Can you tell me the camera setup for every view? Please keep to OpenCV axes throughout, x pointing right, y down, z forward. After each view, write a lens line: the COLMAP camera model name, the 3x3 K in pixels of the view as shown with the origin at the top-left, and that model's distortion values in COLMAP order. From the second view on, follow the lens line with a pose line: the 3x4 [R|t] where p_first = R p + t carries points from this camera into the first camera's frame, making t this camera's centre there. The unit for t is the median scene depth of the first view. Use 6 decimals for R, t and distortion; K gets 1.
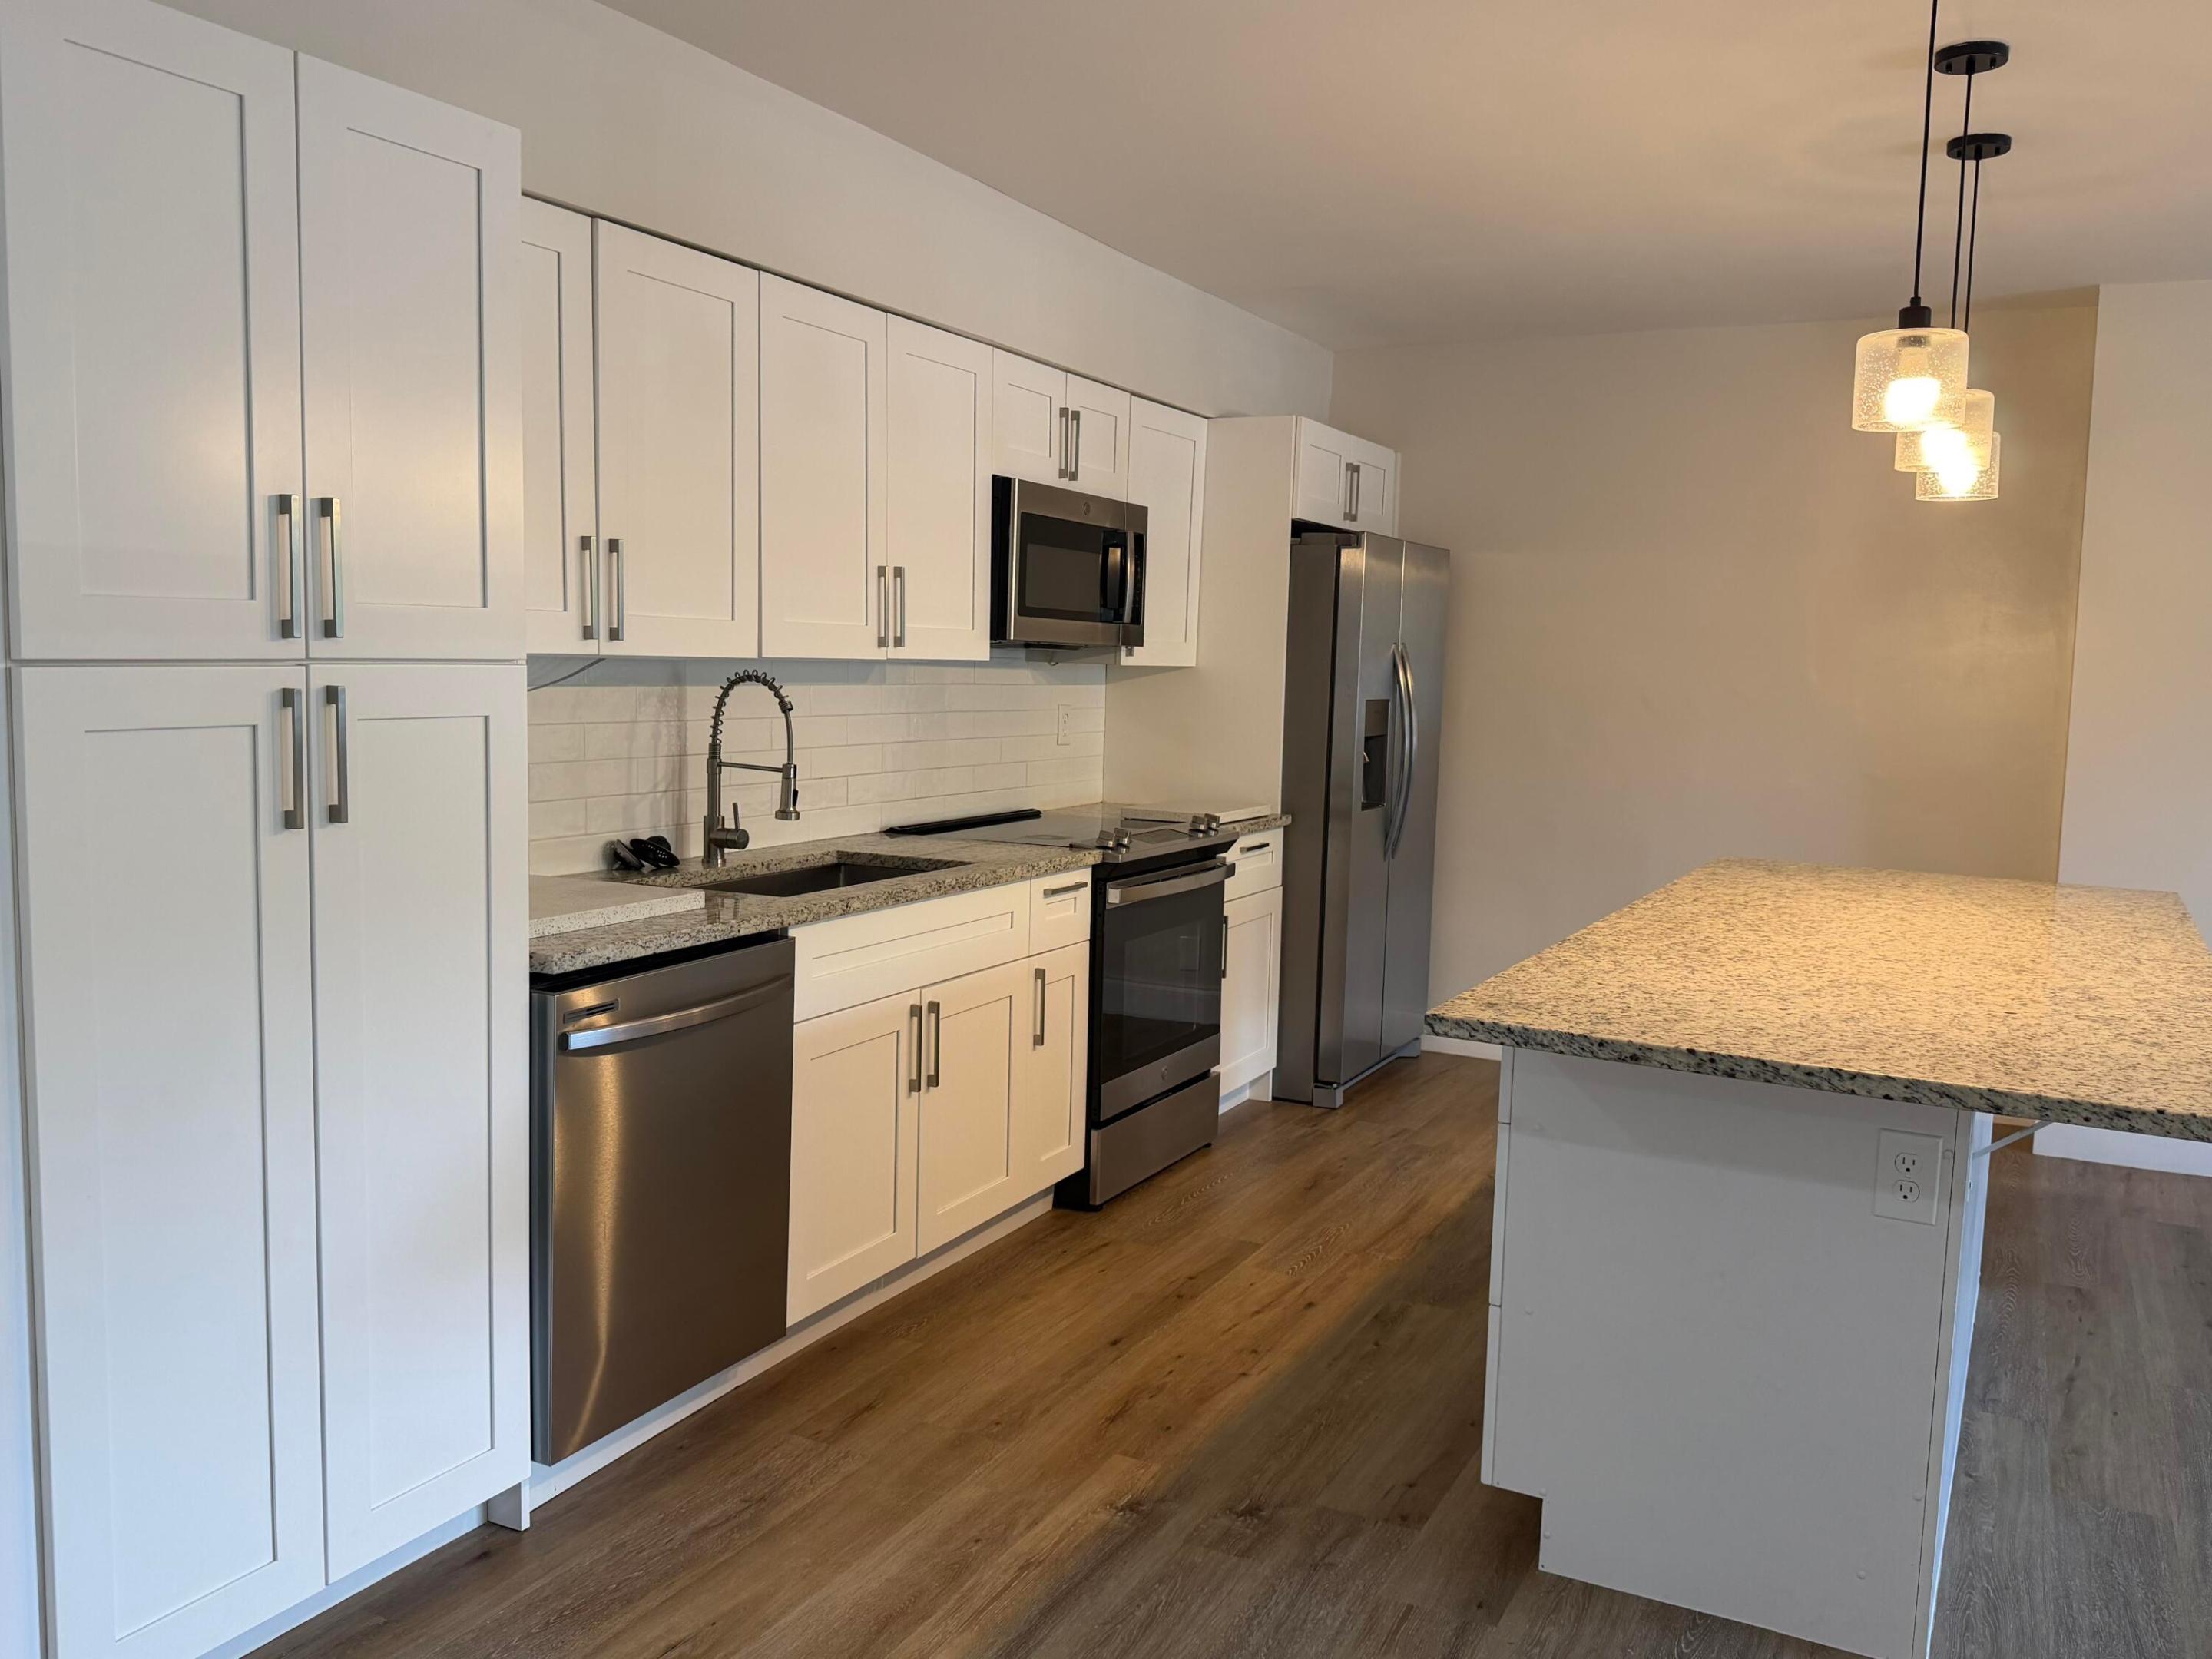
lens RADIAL K [[1775.6, 0, 1104.5], [0, 1775.6, 825.8], [0, 0, 1]] dist [0.174376, -0.347243]
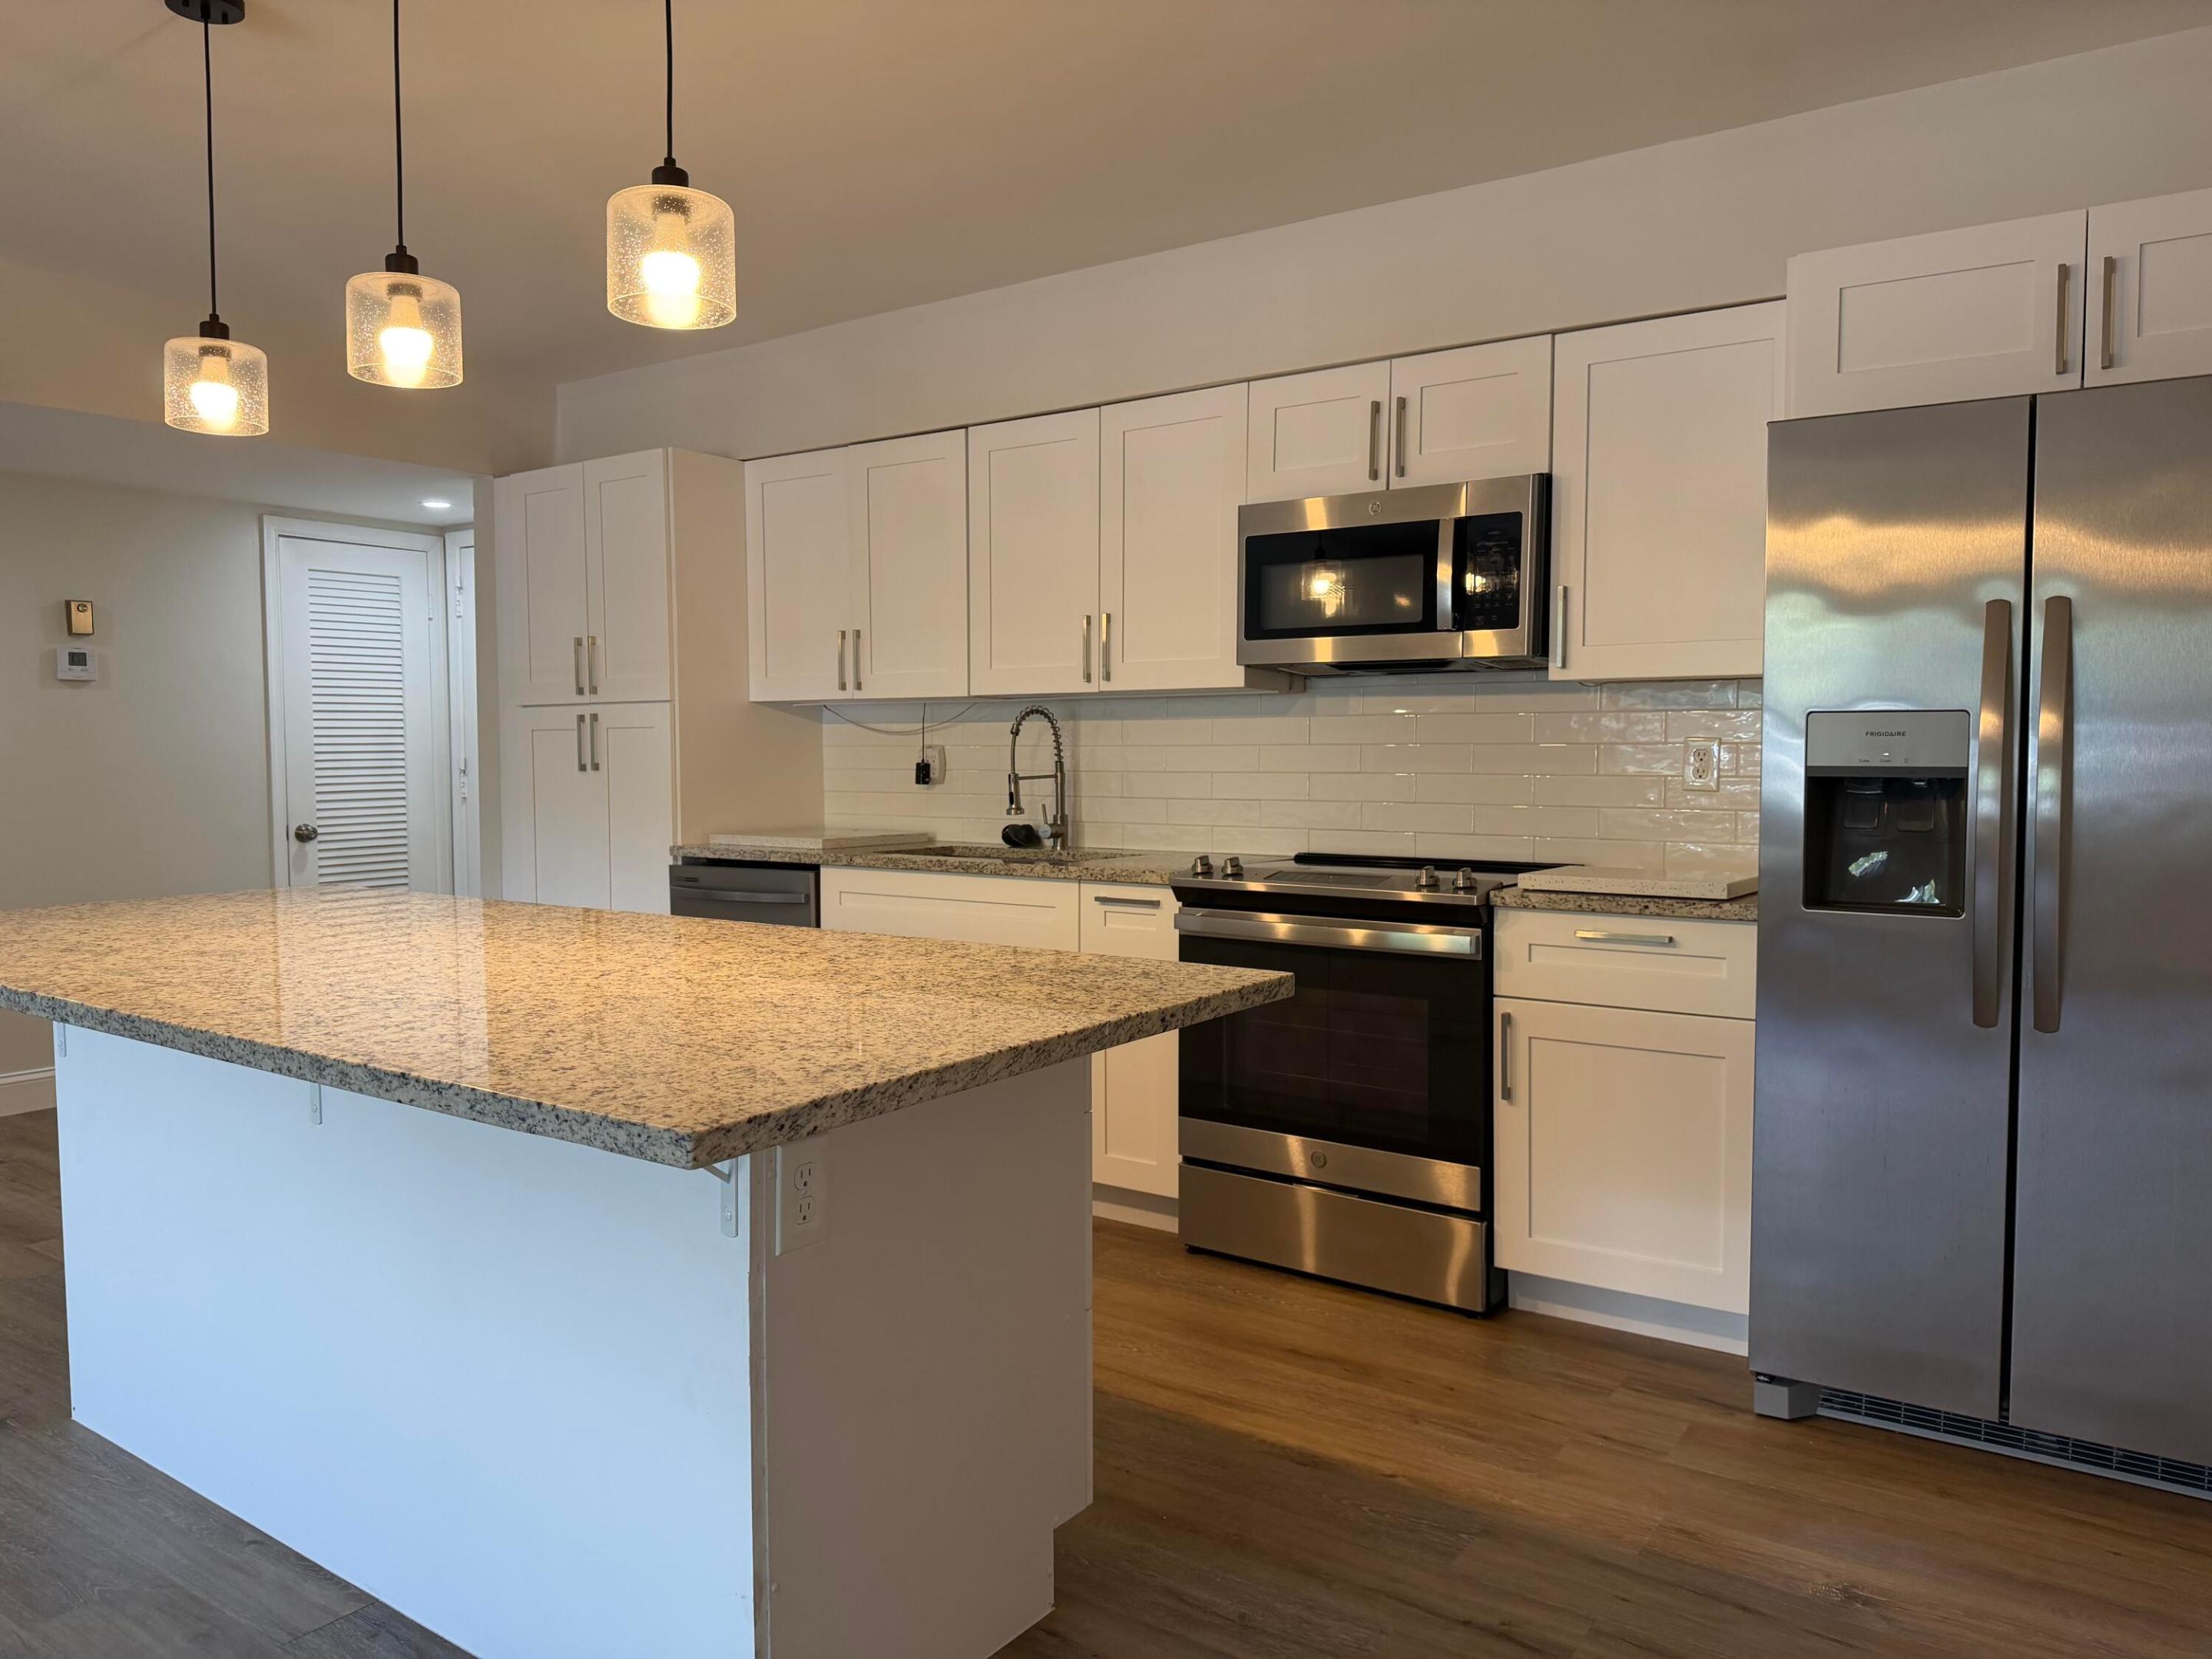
lens RADIAL K [[1549.0, 0, 1092.6], [0, 1549.0, 826.0], [0, 0, 1]] dist [0.114025, -0.167501]
pose [[-0.143682, 0.023613, -0.989342, 0.988339], [-0.098228, 0.994438, 0.038000, -0.046099], [0.984737, 0.102641, -0.140564, 1.247204]]
